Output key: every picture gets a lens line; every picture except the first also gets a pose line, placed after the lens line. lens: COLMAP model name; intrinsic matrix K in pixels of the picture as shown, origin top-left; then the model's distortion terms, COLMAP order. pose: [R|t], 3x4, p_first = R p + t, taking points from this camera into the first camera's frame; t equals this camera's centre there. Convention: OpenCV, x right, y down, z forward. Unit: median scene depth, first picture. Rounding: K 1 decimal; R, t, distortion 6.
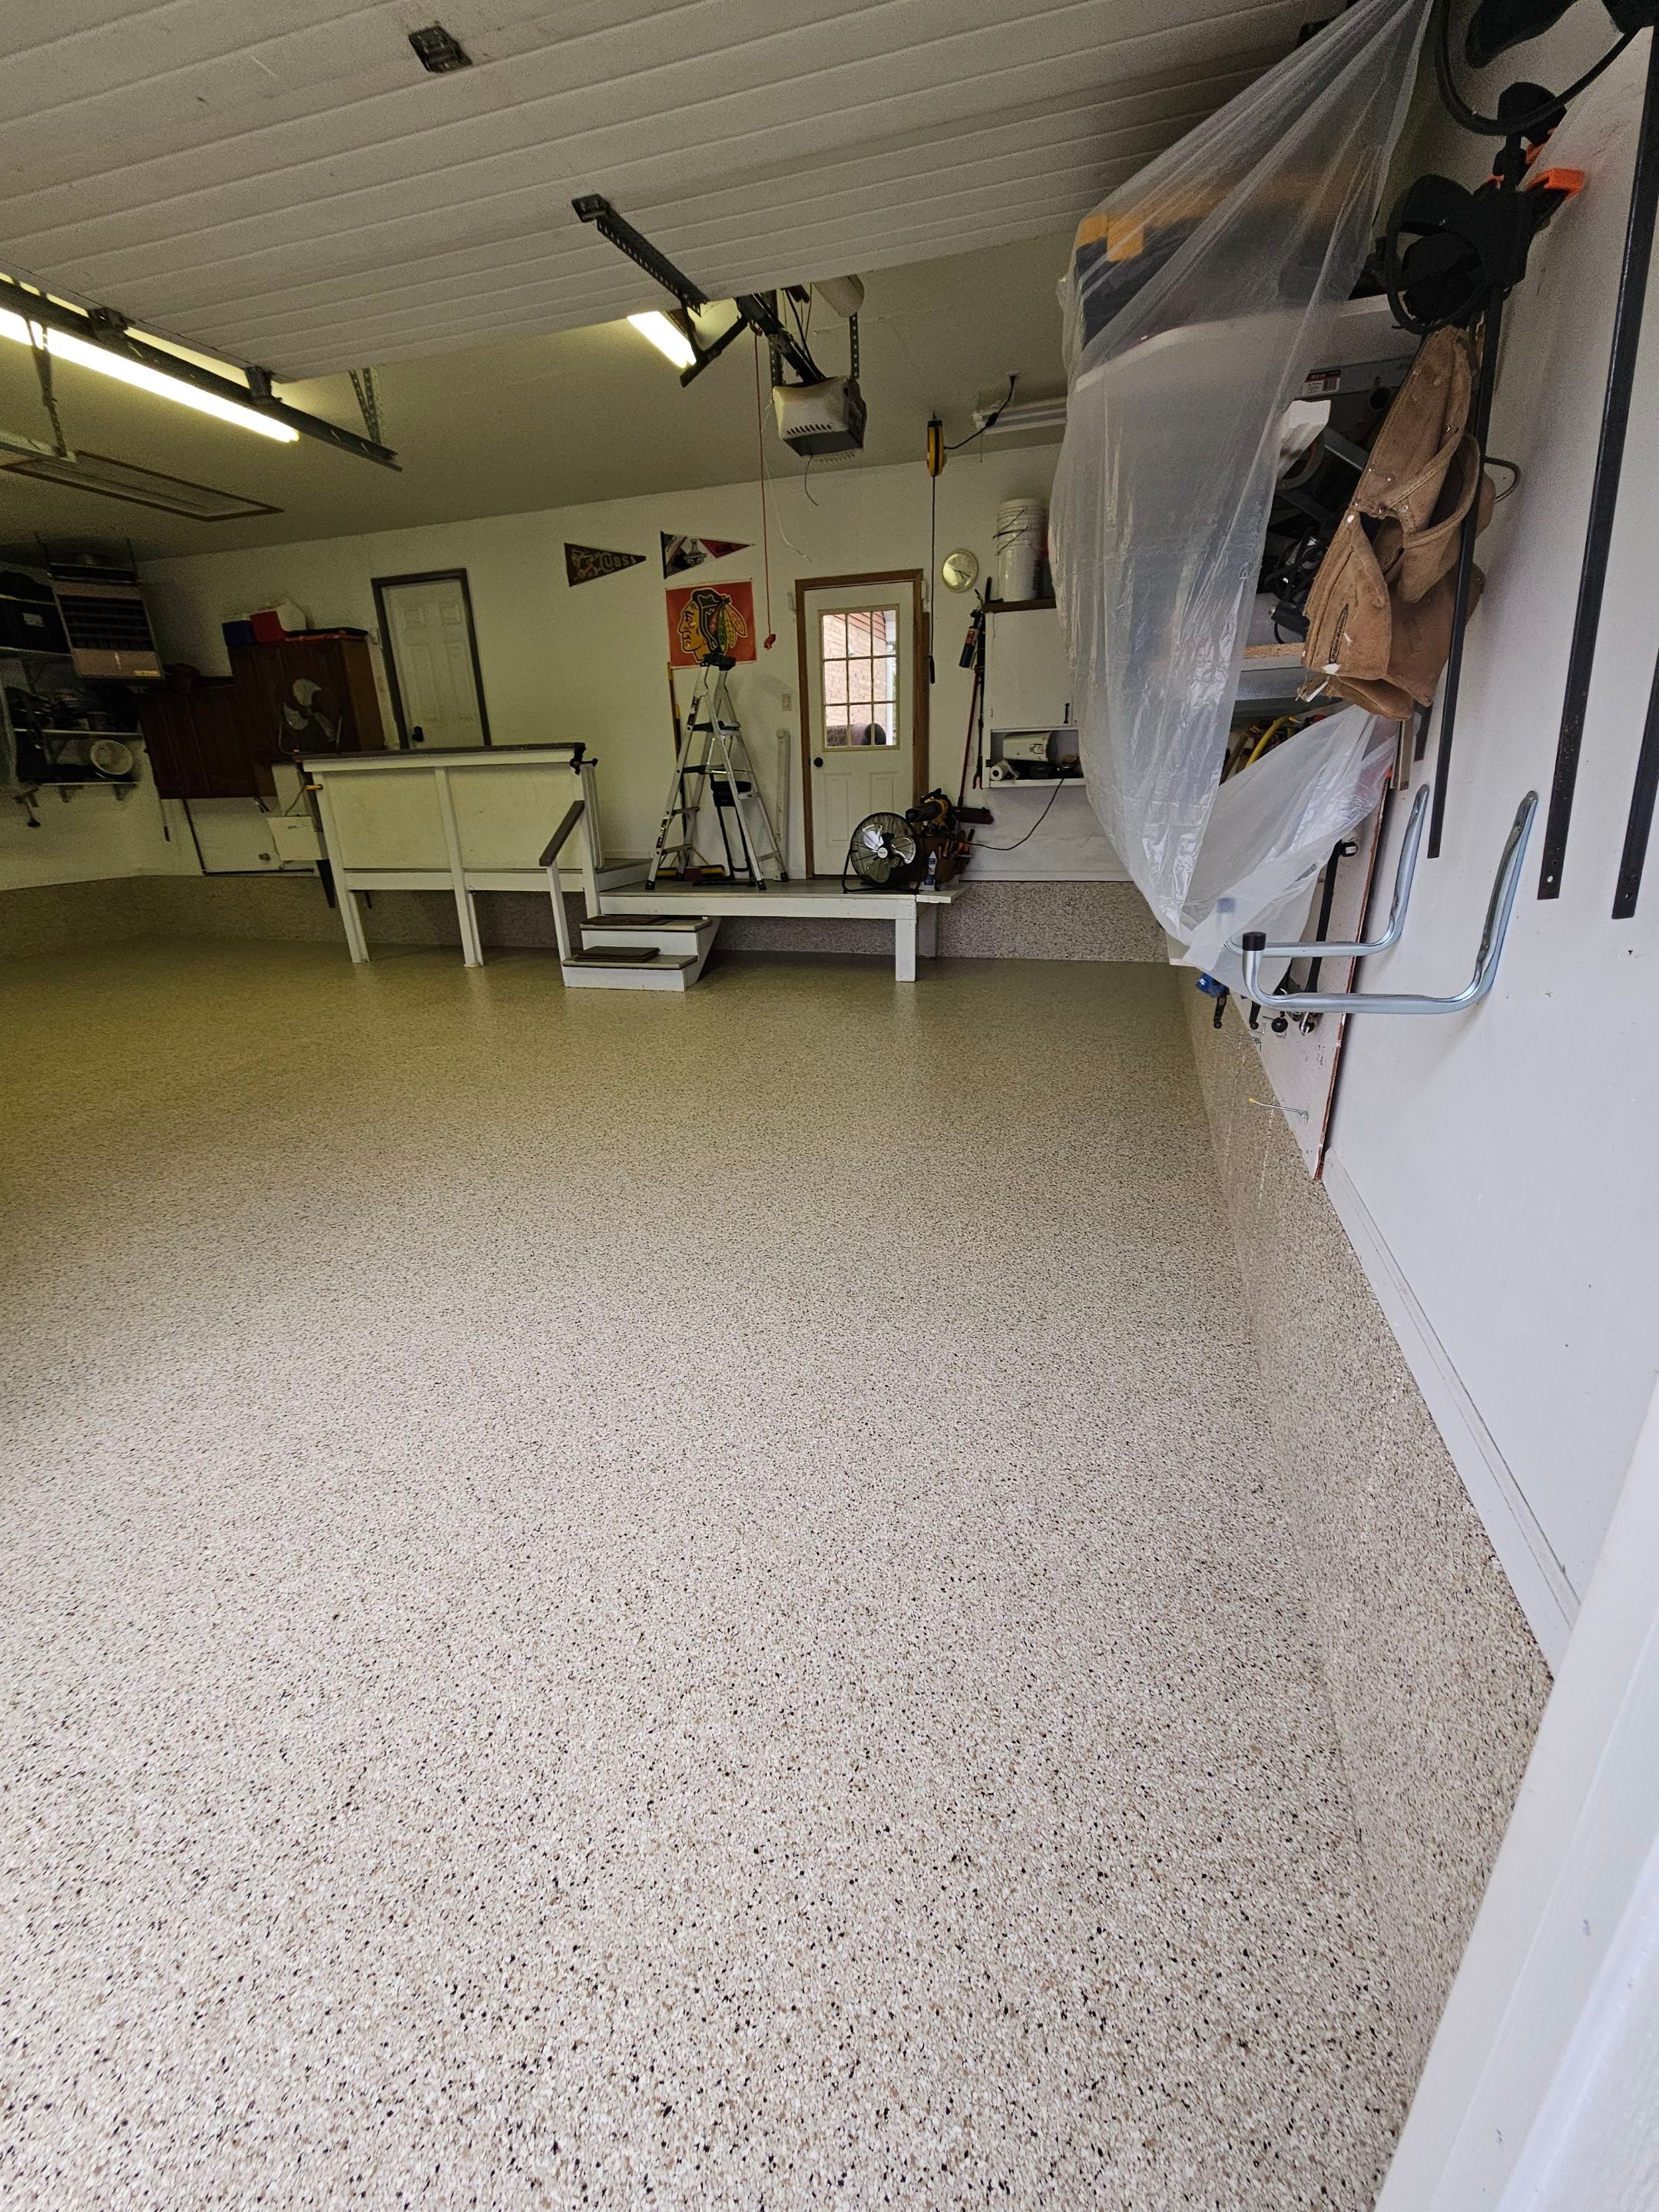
lens RADIAL K [[908.7, 0, 837.3], [0, 908.7, 1105.2], [0, 0, 1]] dist [0.001006, -0.000226]
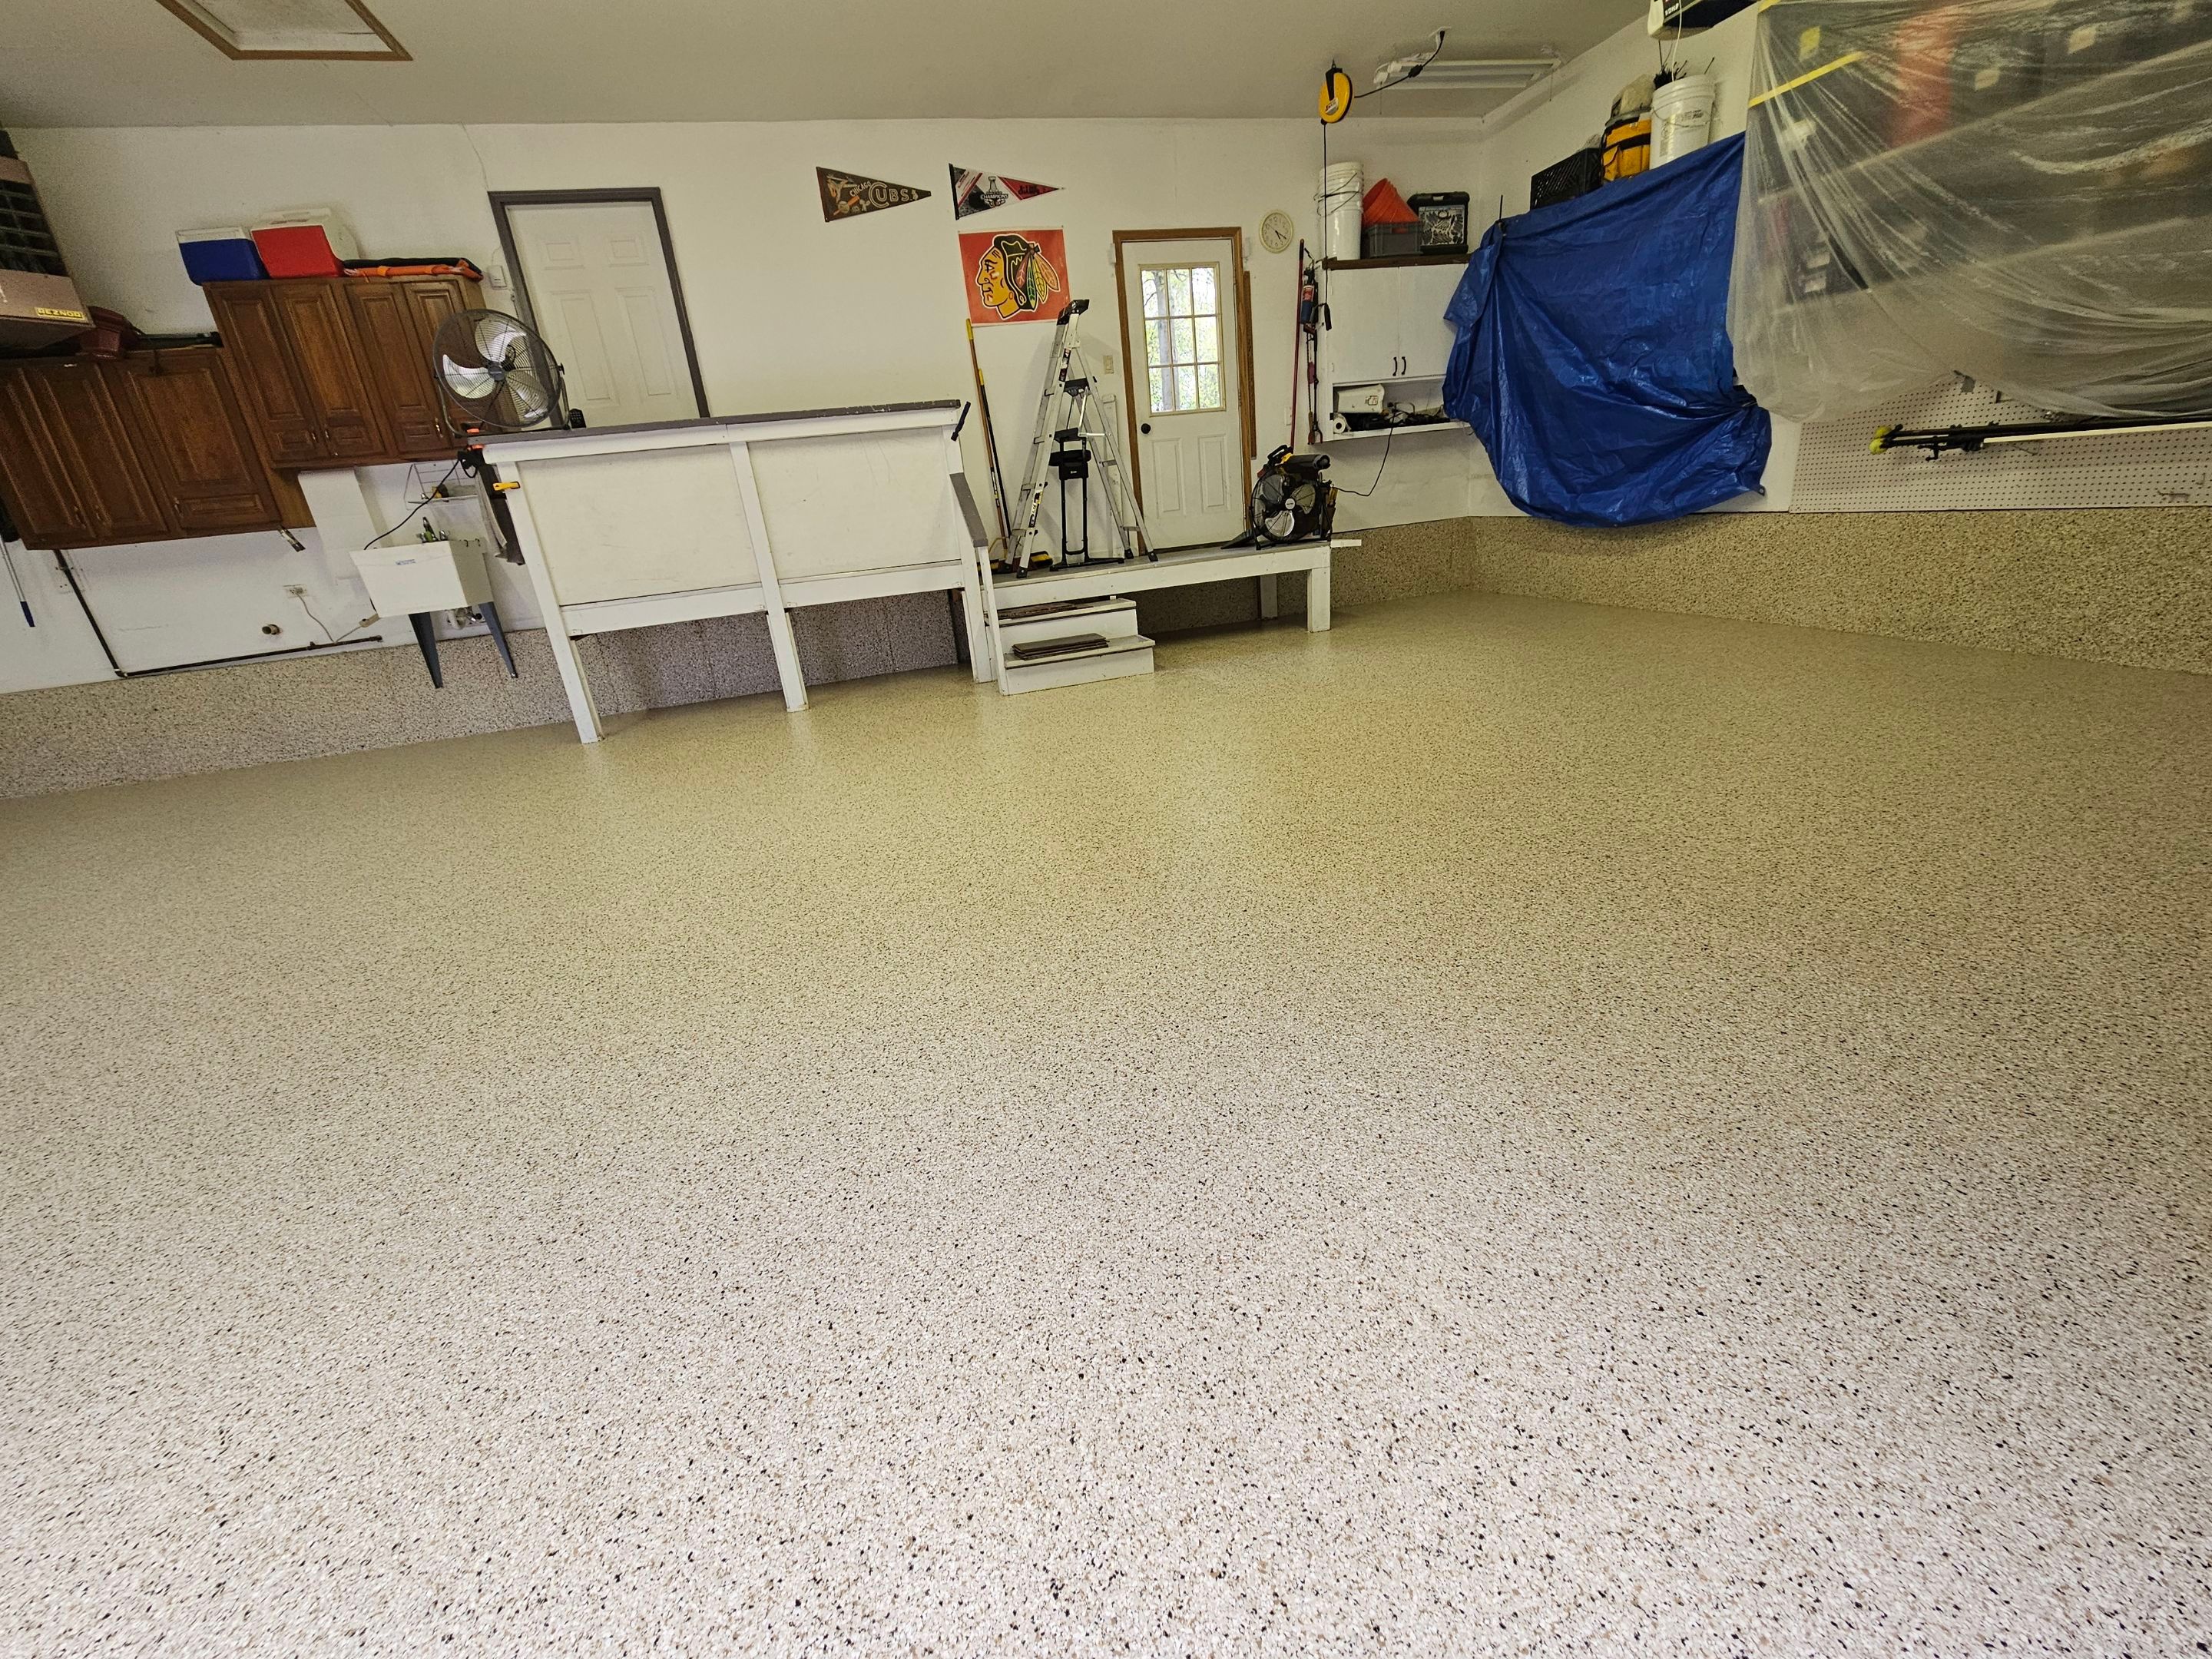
lens RADIAL K [[908.7, 0, 1105.9], [0, 908.7, 822.7], [0, 0, 1]] dist [0.001006, -0.000226]
pose [[0.835588, -0.235492, 0.496323, -0.618702], [0.258012, 0.965846, 0.023891, -0.015731], [-0.484998, 0.108094, 0.867809, 0.246479]]
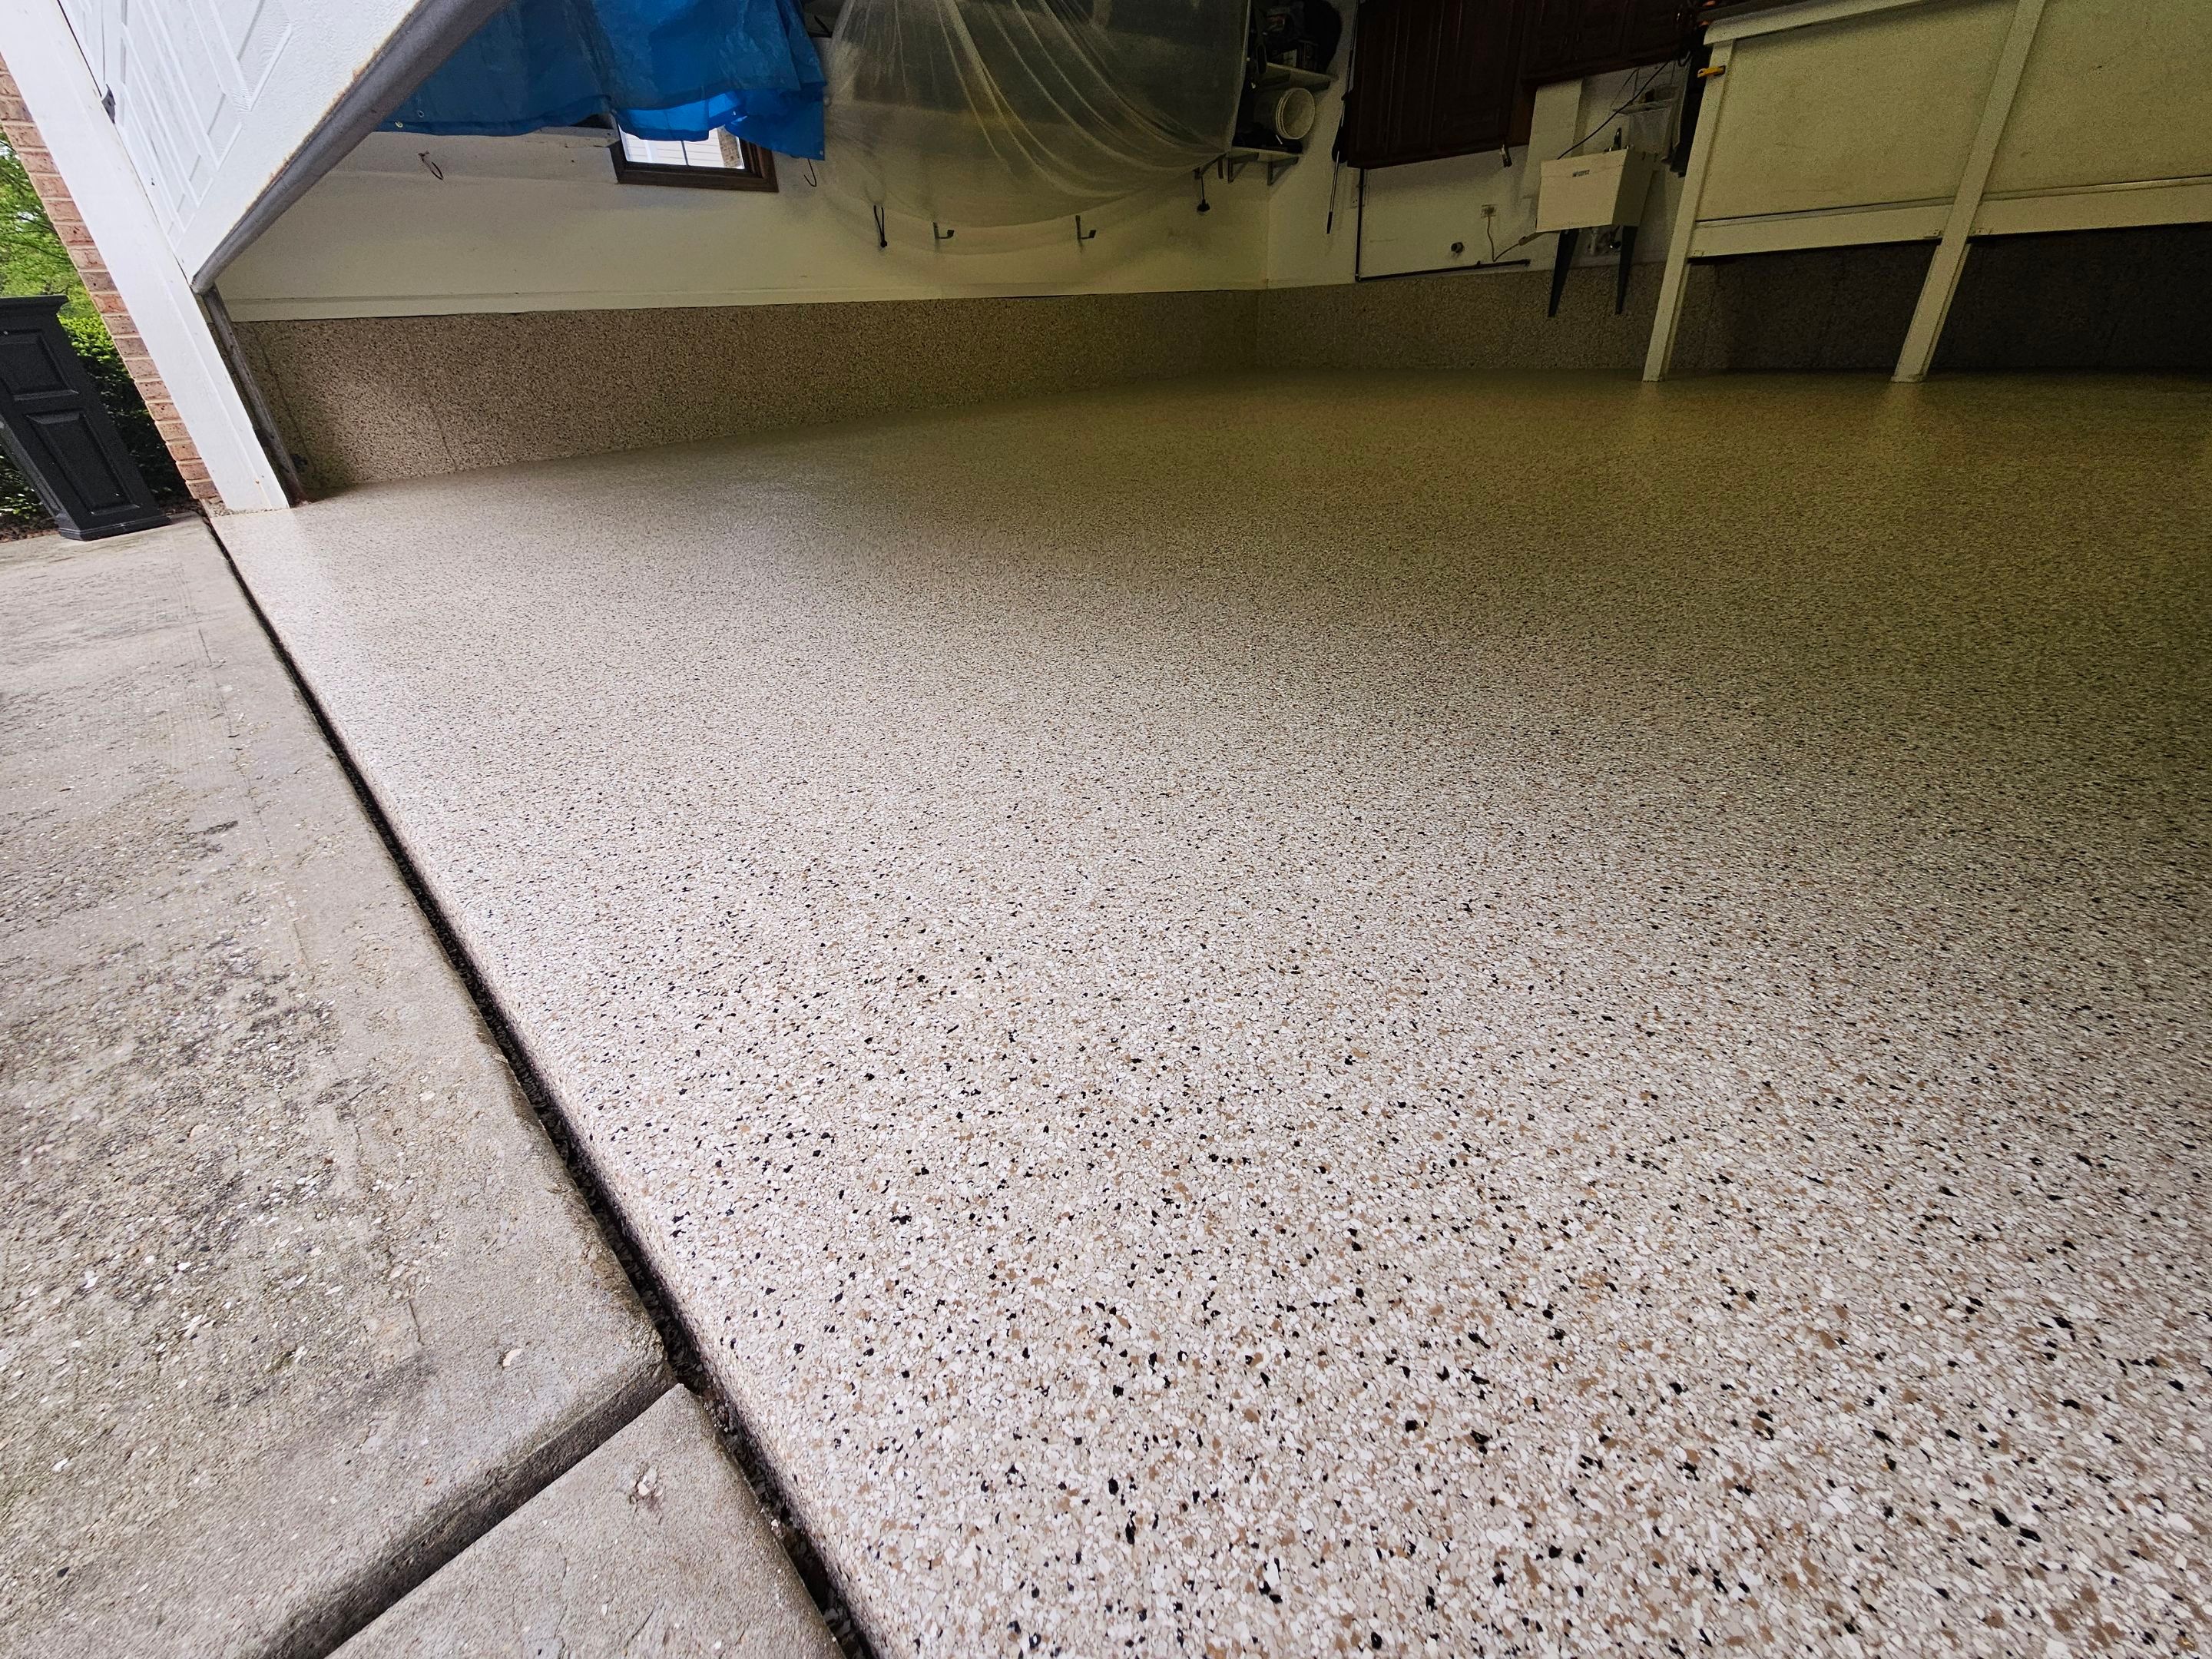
lens RADIAL K [[908.7, 0, 1105.9], [0, 908.7, 822.7], [0, 0, 1]] dist [0.001006, -0.000226]
pose [[0.878894, 0.221067, -0.422698, -0.582590], [-0.144108, 0.967776, 0.206501, 0.090520], [0.454728, -0.120579, 0.882430, 0.190768]]
